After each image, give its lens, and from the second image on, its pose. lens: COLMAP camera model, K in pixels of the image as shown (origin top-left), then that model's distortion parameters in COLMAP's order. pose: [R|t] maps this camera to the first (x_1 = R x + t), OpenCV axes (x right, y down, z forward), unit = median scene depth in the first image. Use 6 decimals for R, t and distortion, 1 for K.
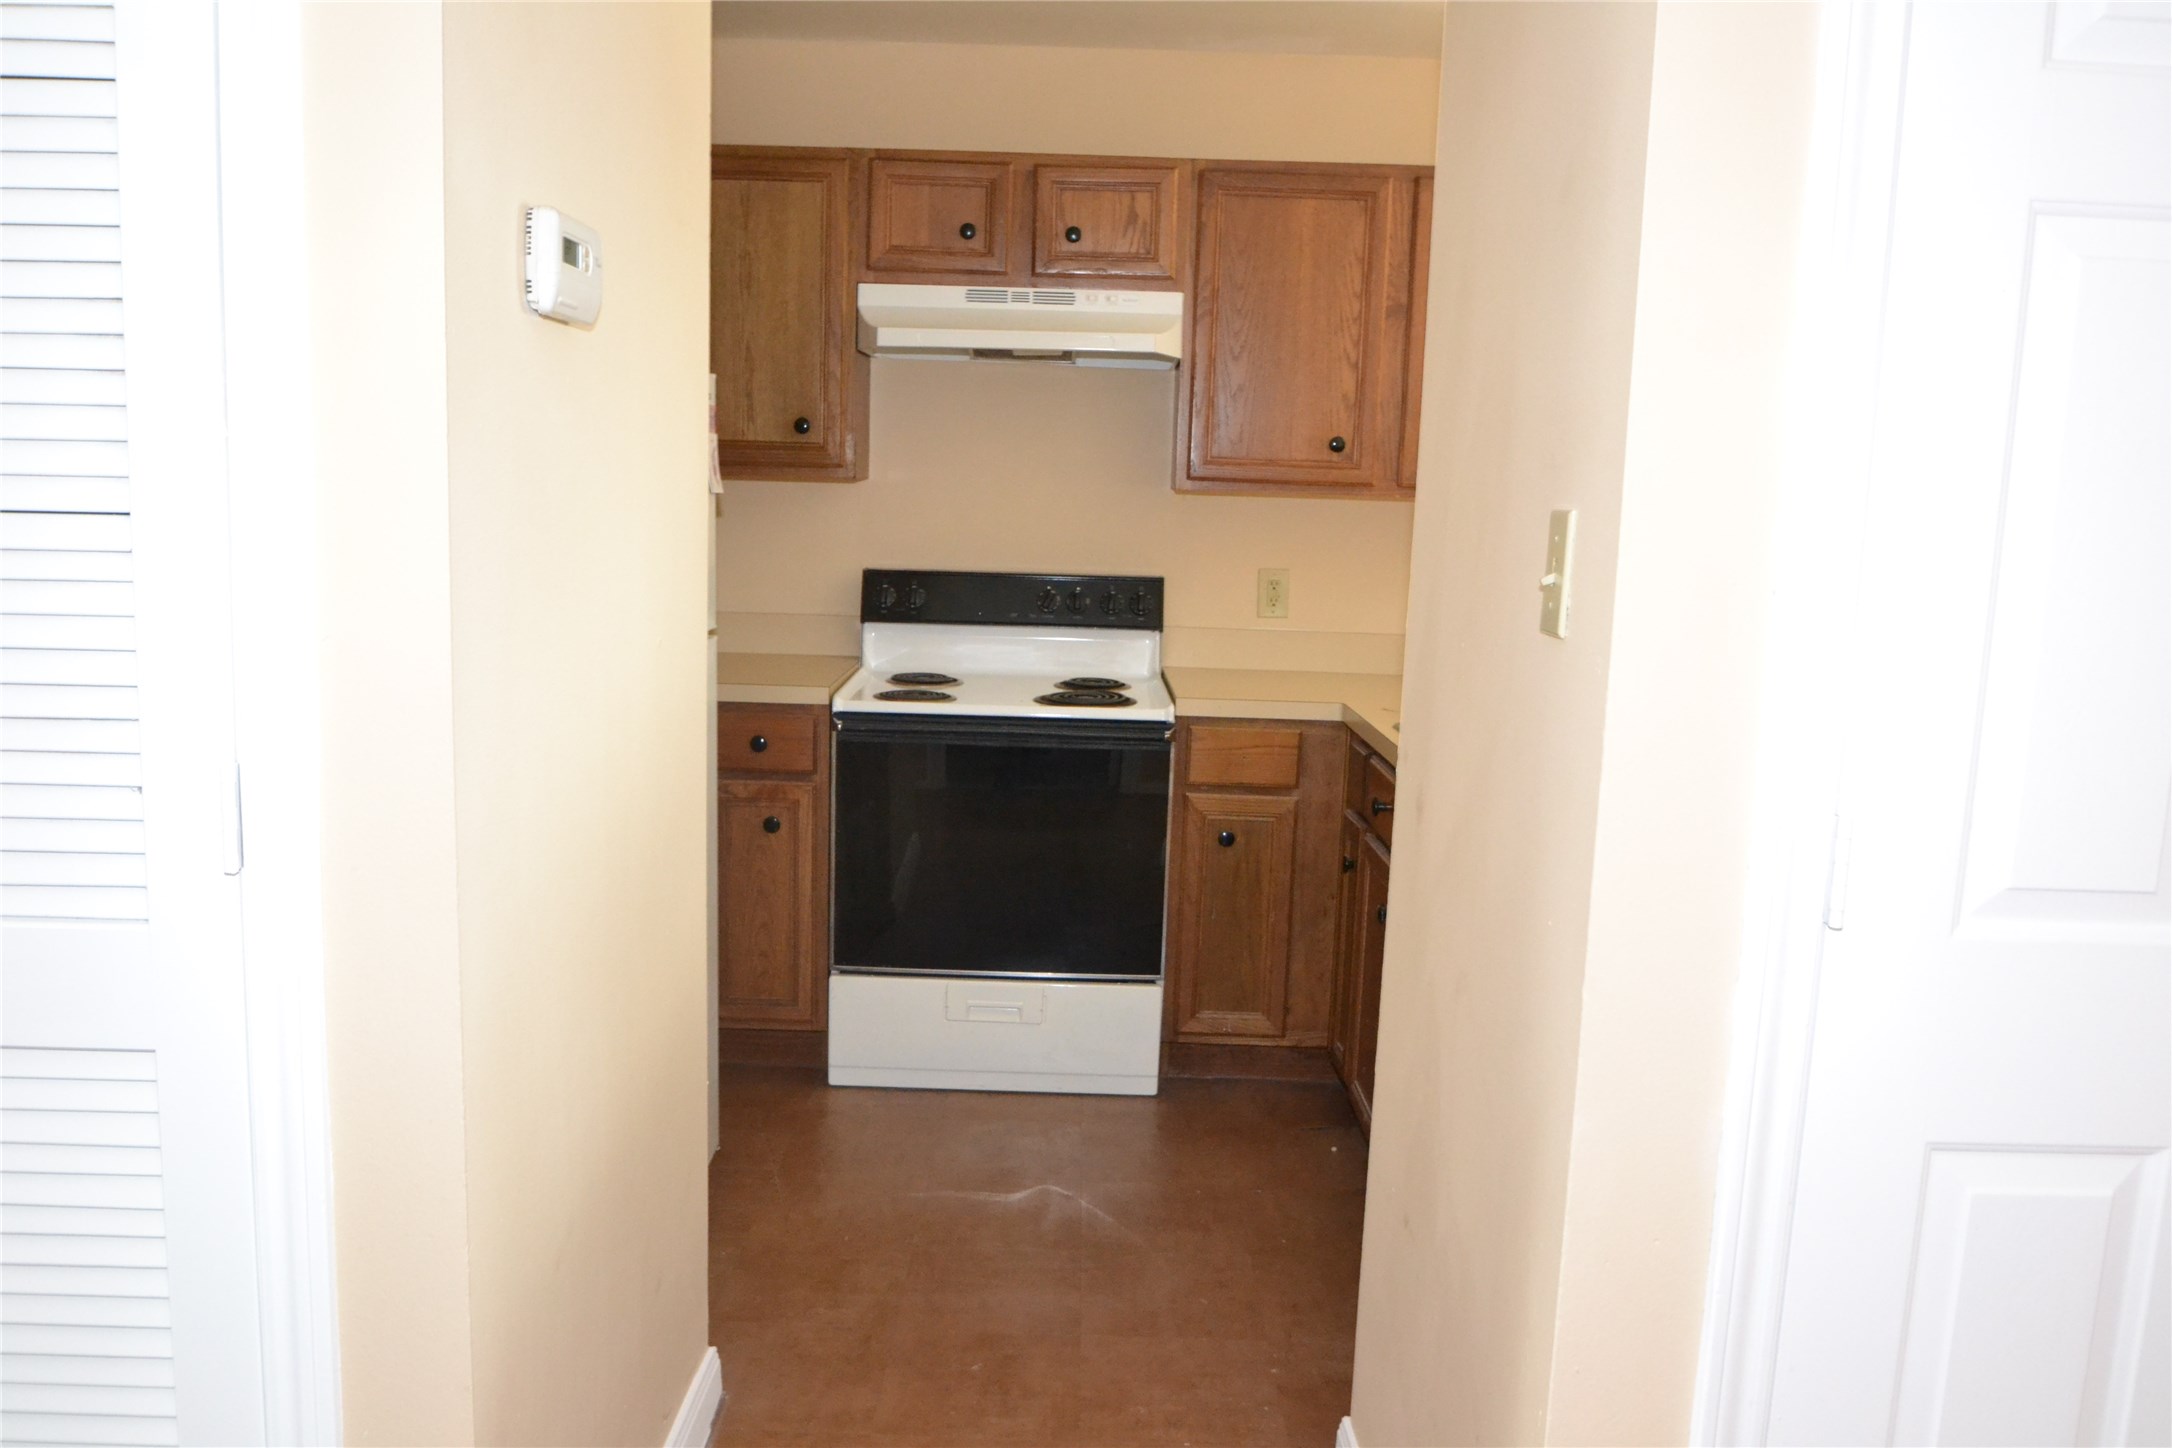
lens RADIAL K [[1640.3, 0, 1085.8], [0, 1640.3, 708.9], [0, 0, 1]] dist [-0.044252, 0.006057]
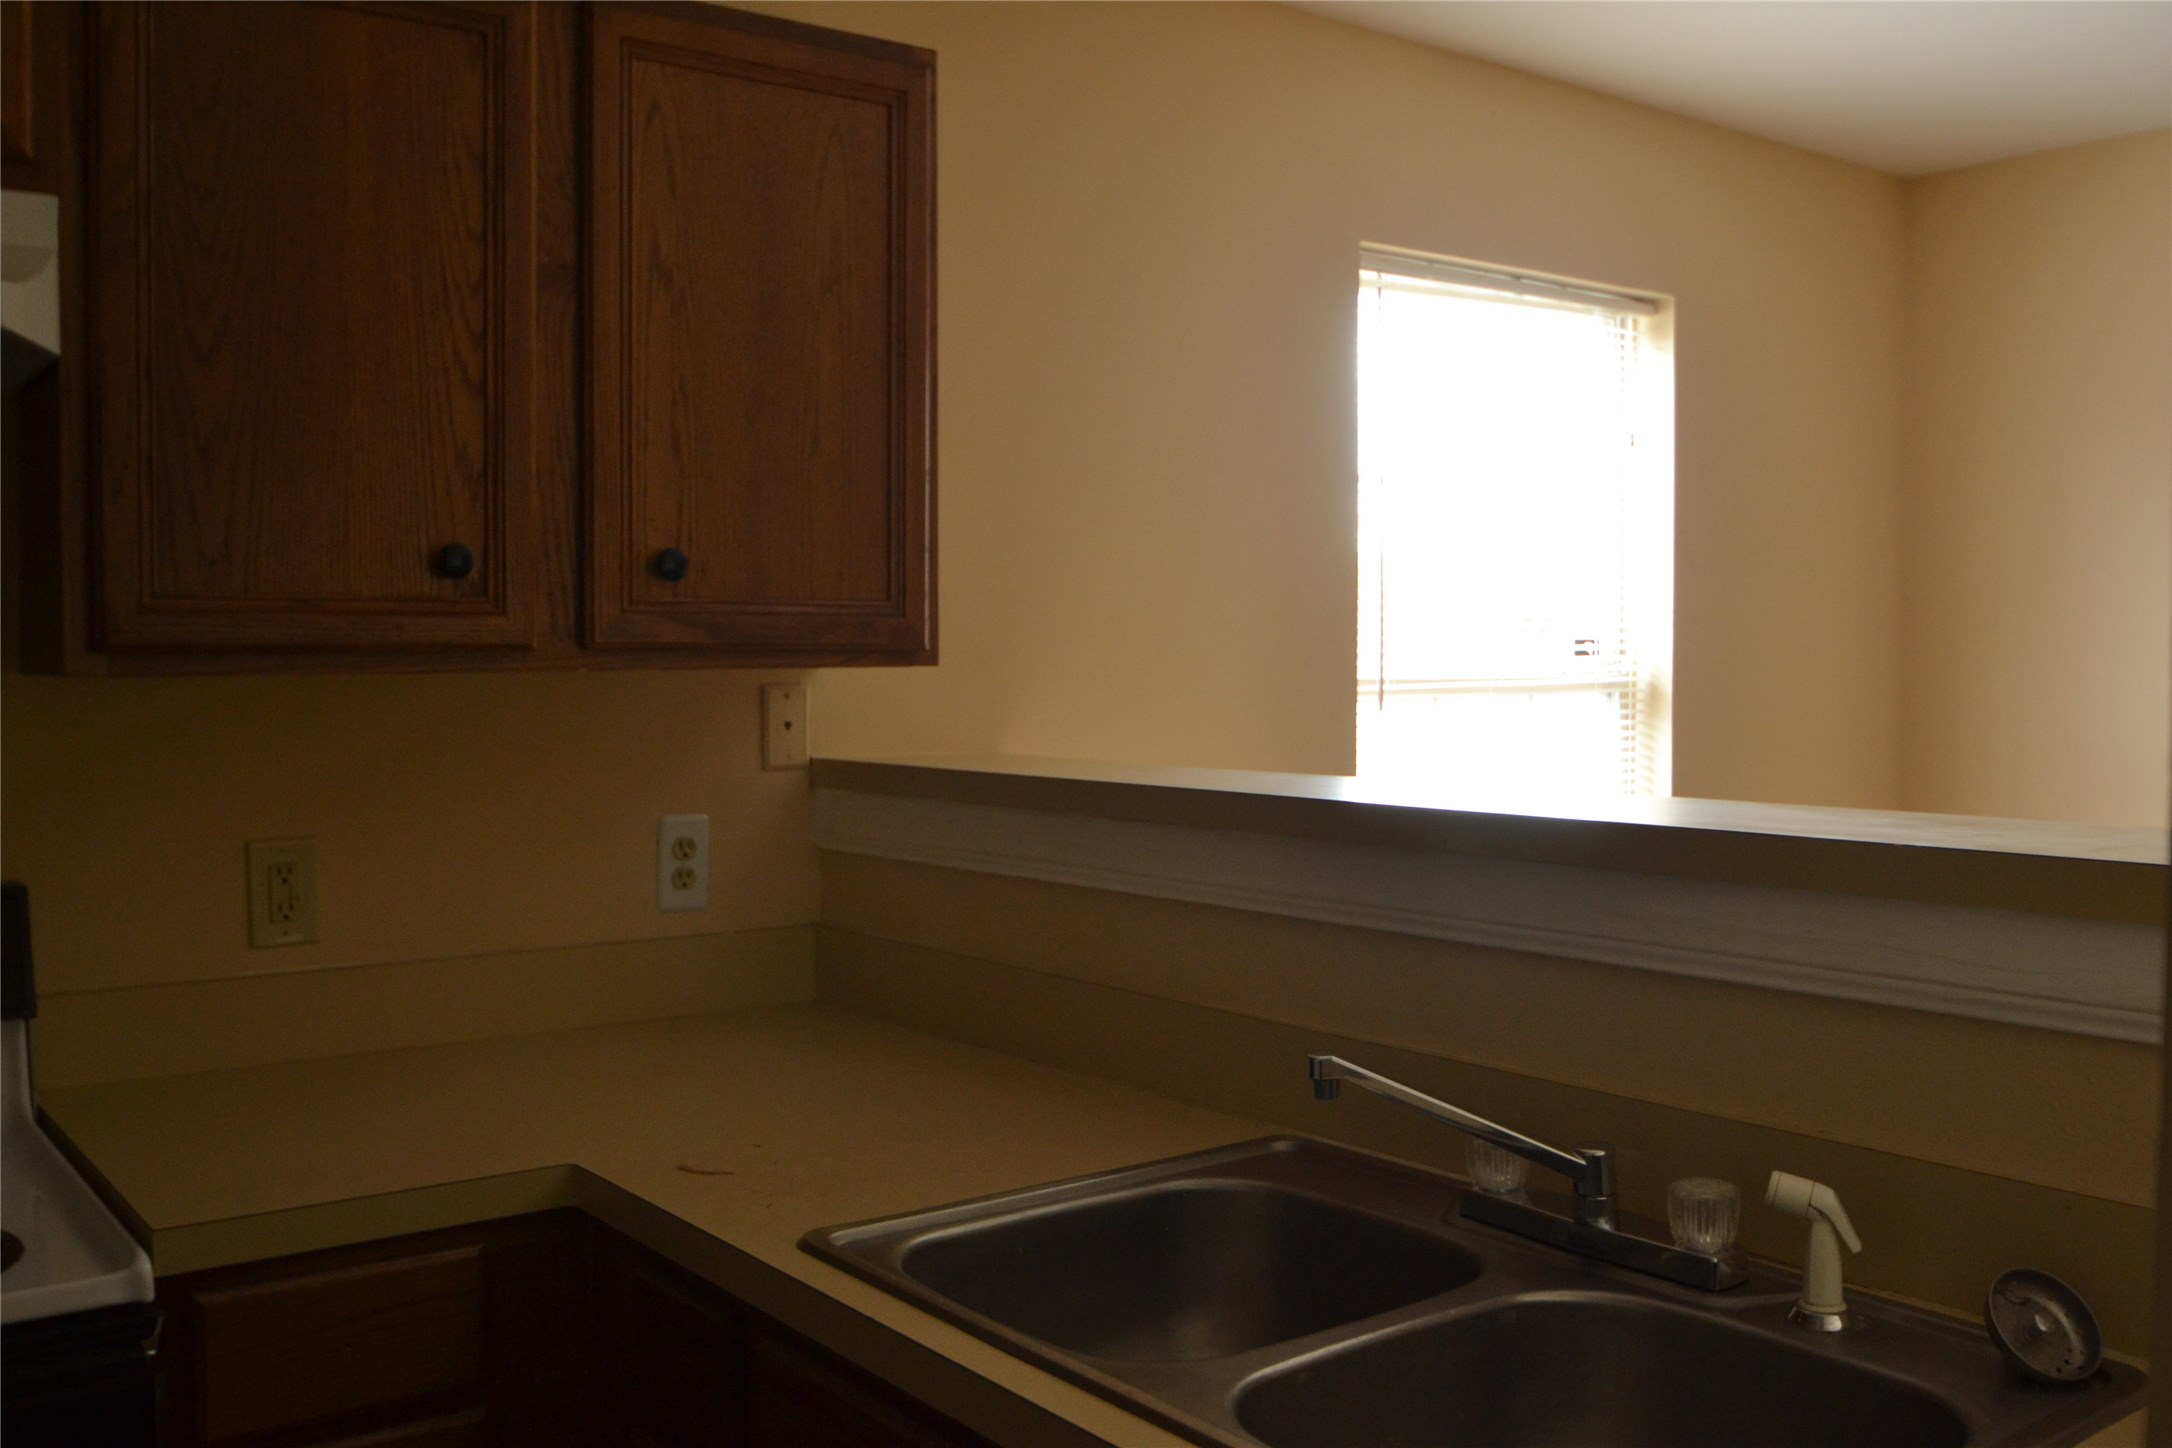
lens RADIAL K [[1943.9, 0, 1066.8], [0, 1943.9, 724.0], [0, 0, 1]] dist [-0.069801, 0.036053]
pose [[0.802657, -0.059108, 0.593505, -0.027696], [0.111847, 0.992341, -0.052433, -0.071610], [-0.585860, 0.108467, 0.803120, 0.487179]]
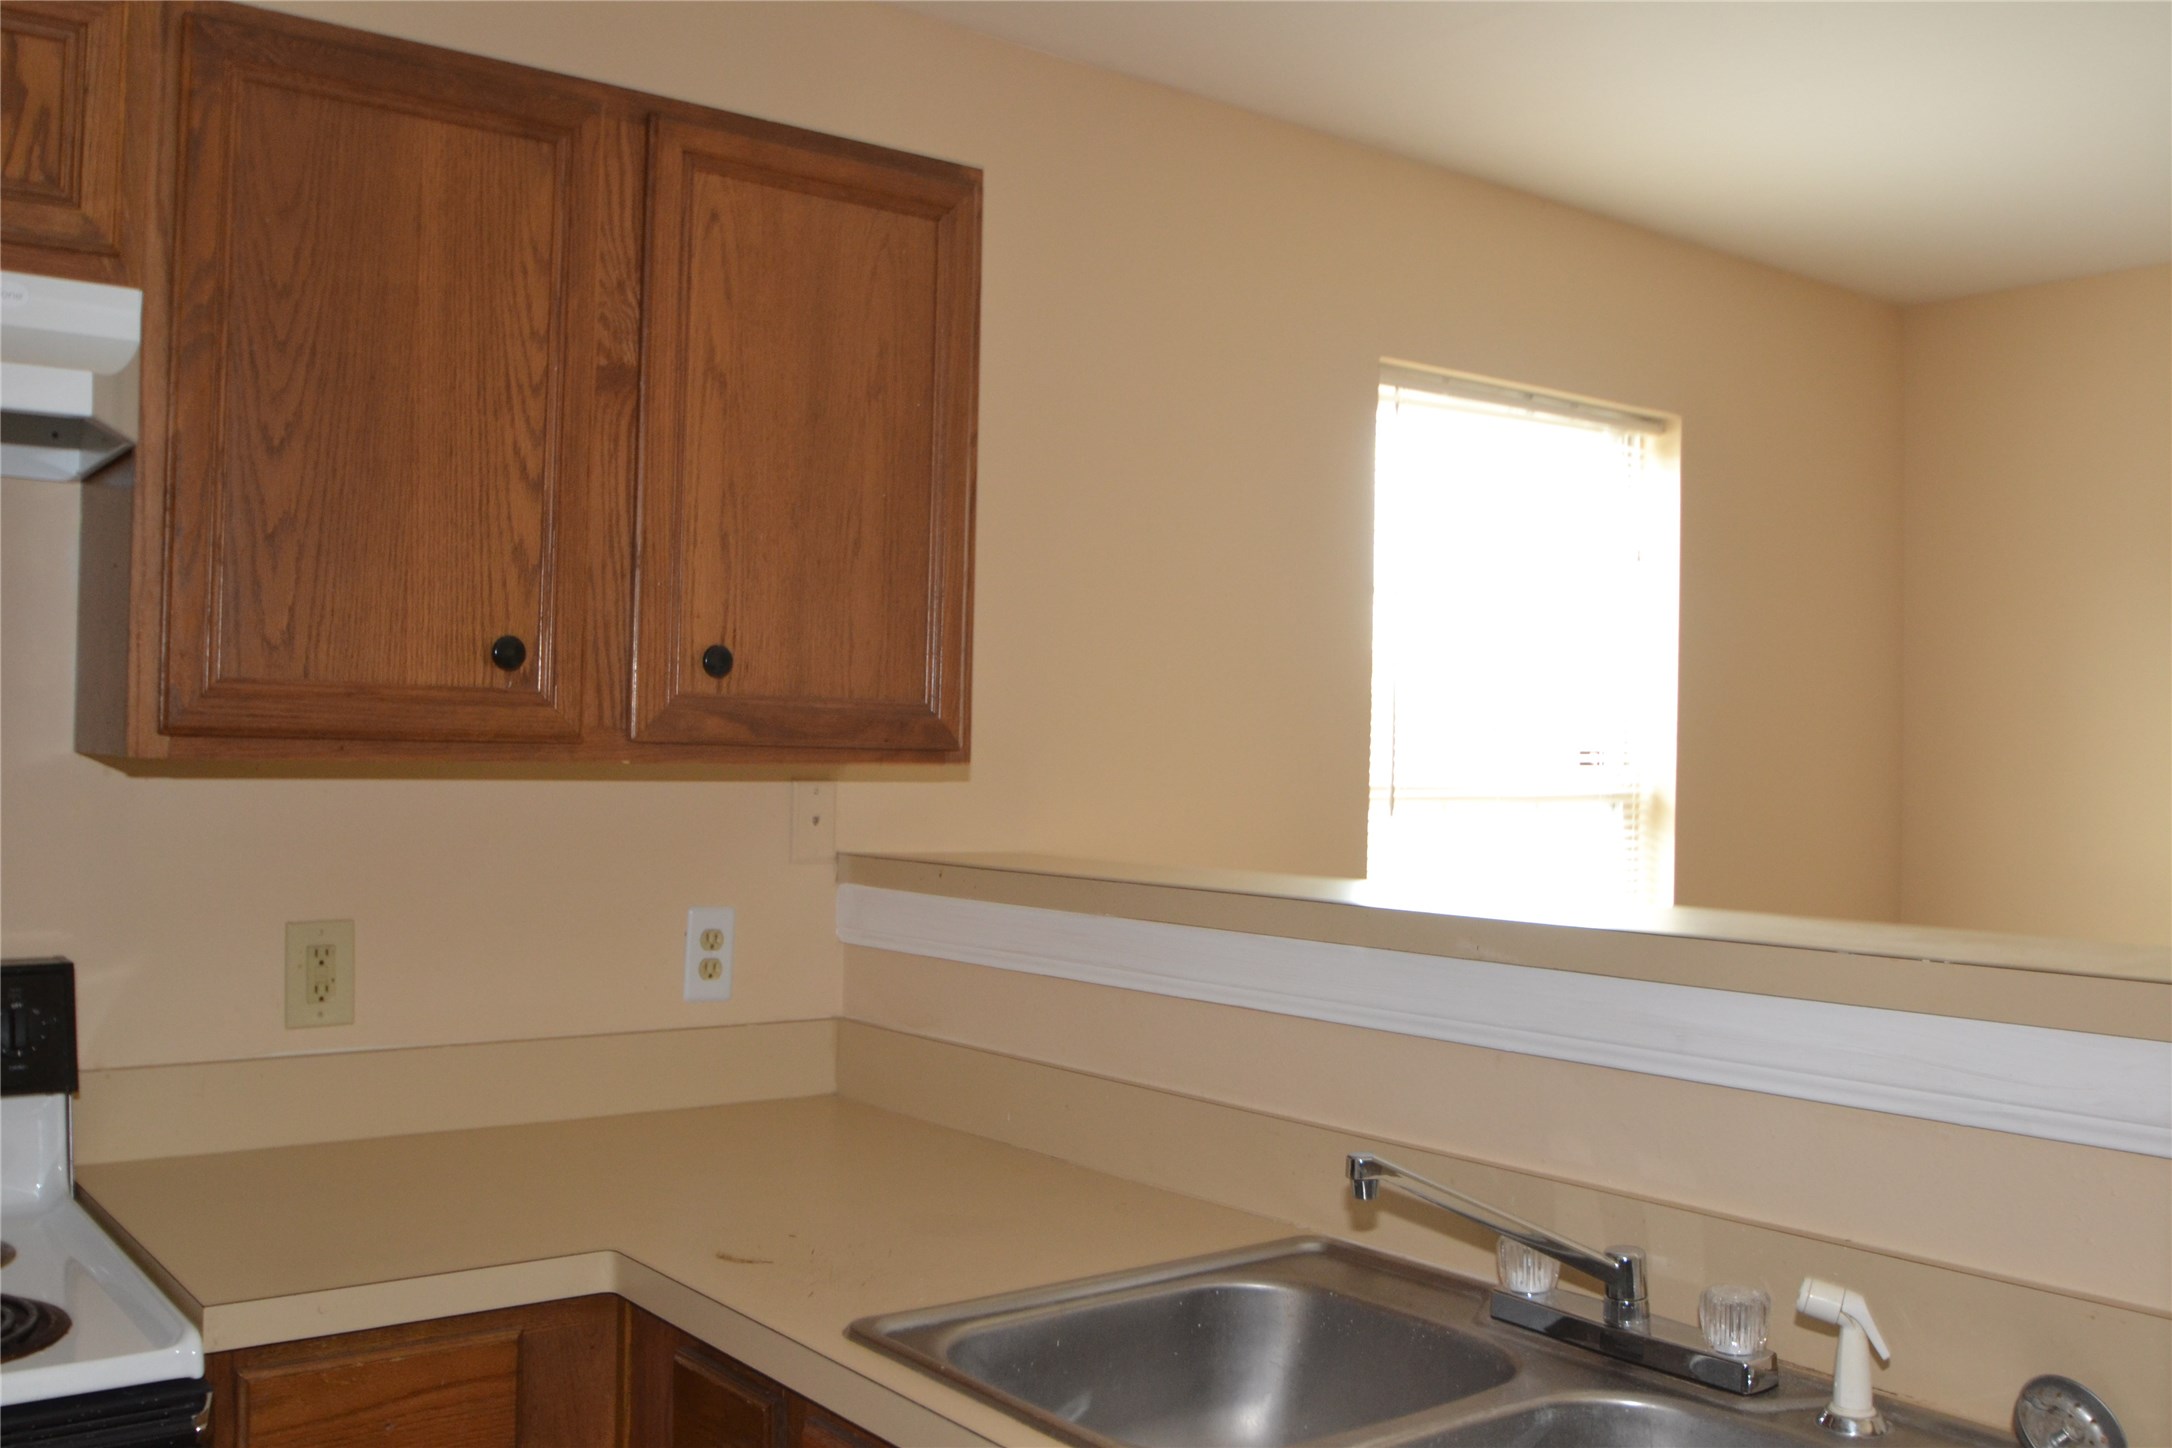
lens RADIAL K [[1943.9, 0, 1075.1], [0, 1943.9, 721.5], [0, 0, 1]] dist [-0.069801, 0.036053]
pose [[0.797999, -0.010486, 0.602567, -0.045529], [0.090849, 0.990516, -0.103077, -0.072971], [-0.595771, 0.136998, 0.791384, 0.485147]]
